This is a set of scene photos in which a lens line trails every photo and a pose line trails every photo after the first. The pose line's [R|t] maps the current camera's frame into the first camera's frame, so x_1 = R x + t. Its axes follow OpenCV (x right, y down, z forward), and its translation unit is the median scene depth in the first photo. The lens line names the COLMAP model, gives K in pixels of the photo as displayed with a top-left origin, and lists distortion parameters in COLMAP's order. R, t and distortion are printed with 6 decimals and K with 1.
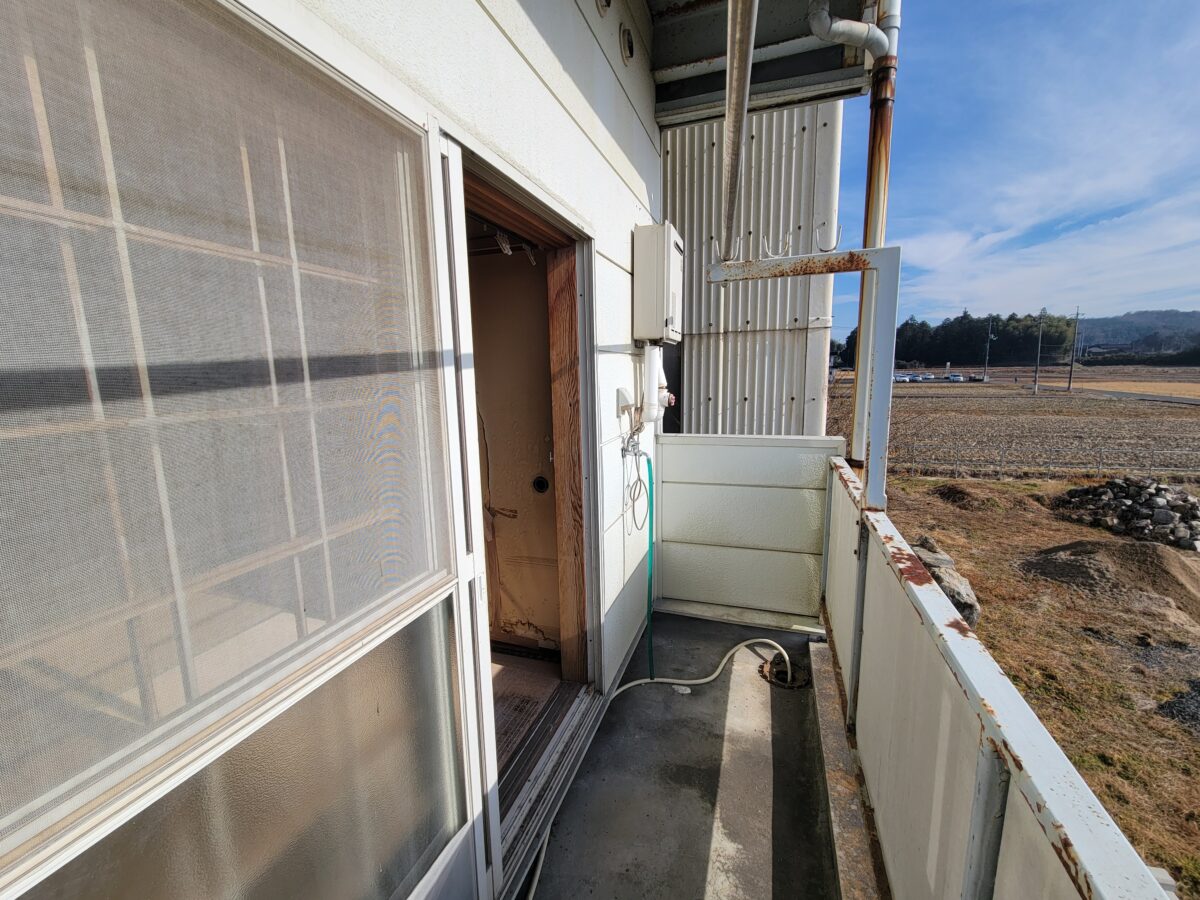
lens RADIAL K [[487.3, 0, 597.9], [0, 487.3, 447.4], [0, 0, 1]] dist [0.002340, -0.000105]
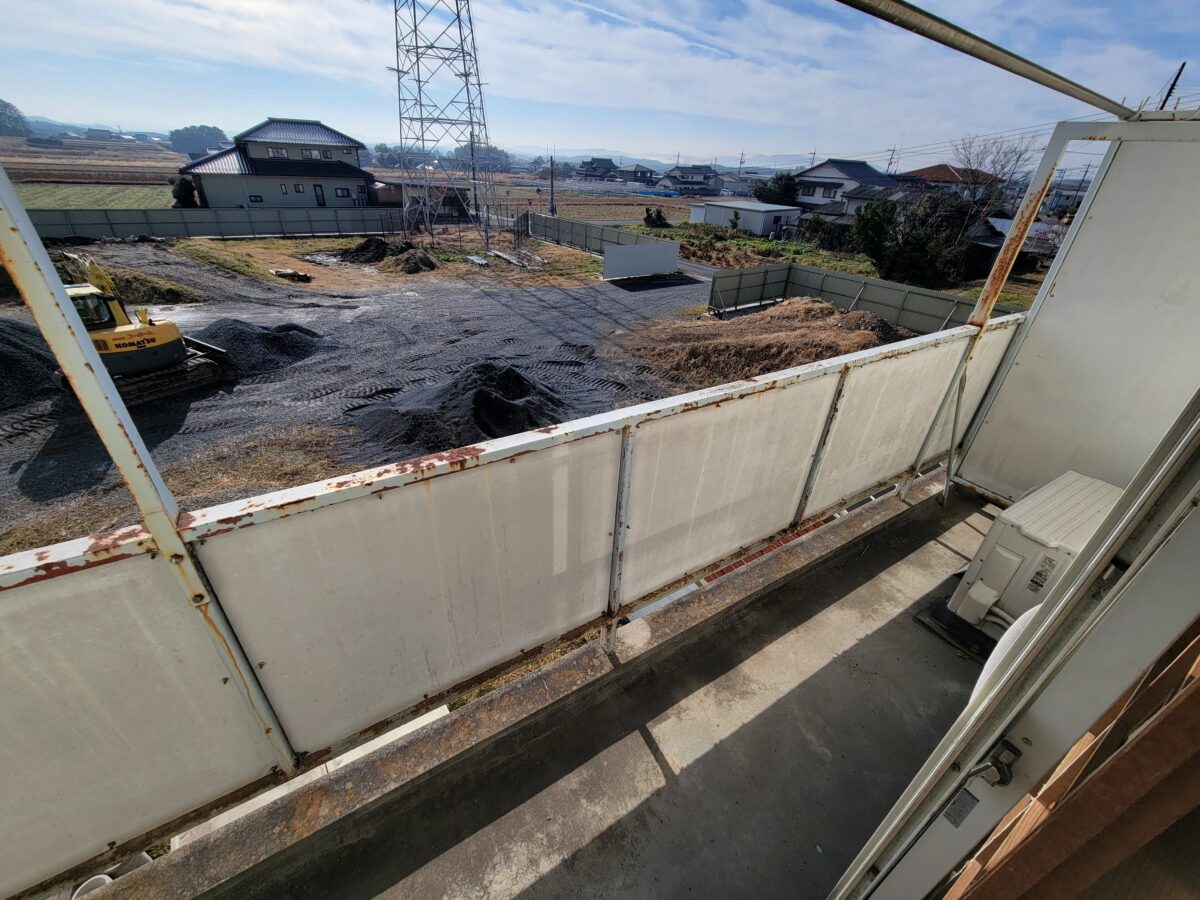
lens RADIAL K [[487.3, 0, 597.9], [0, 487.3, 447.4], [0, 0, 1]] dist [0.002340, -0.000105]
pose [[-0.782940, -0.330362, 0.527130, -0.097138], [0.067284, 0.797404, 0.599684, -0.278070], [-0.618448, 0.504983, -0.602091, 1.125385]]
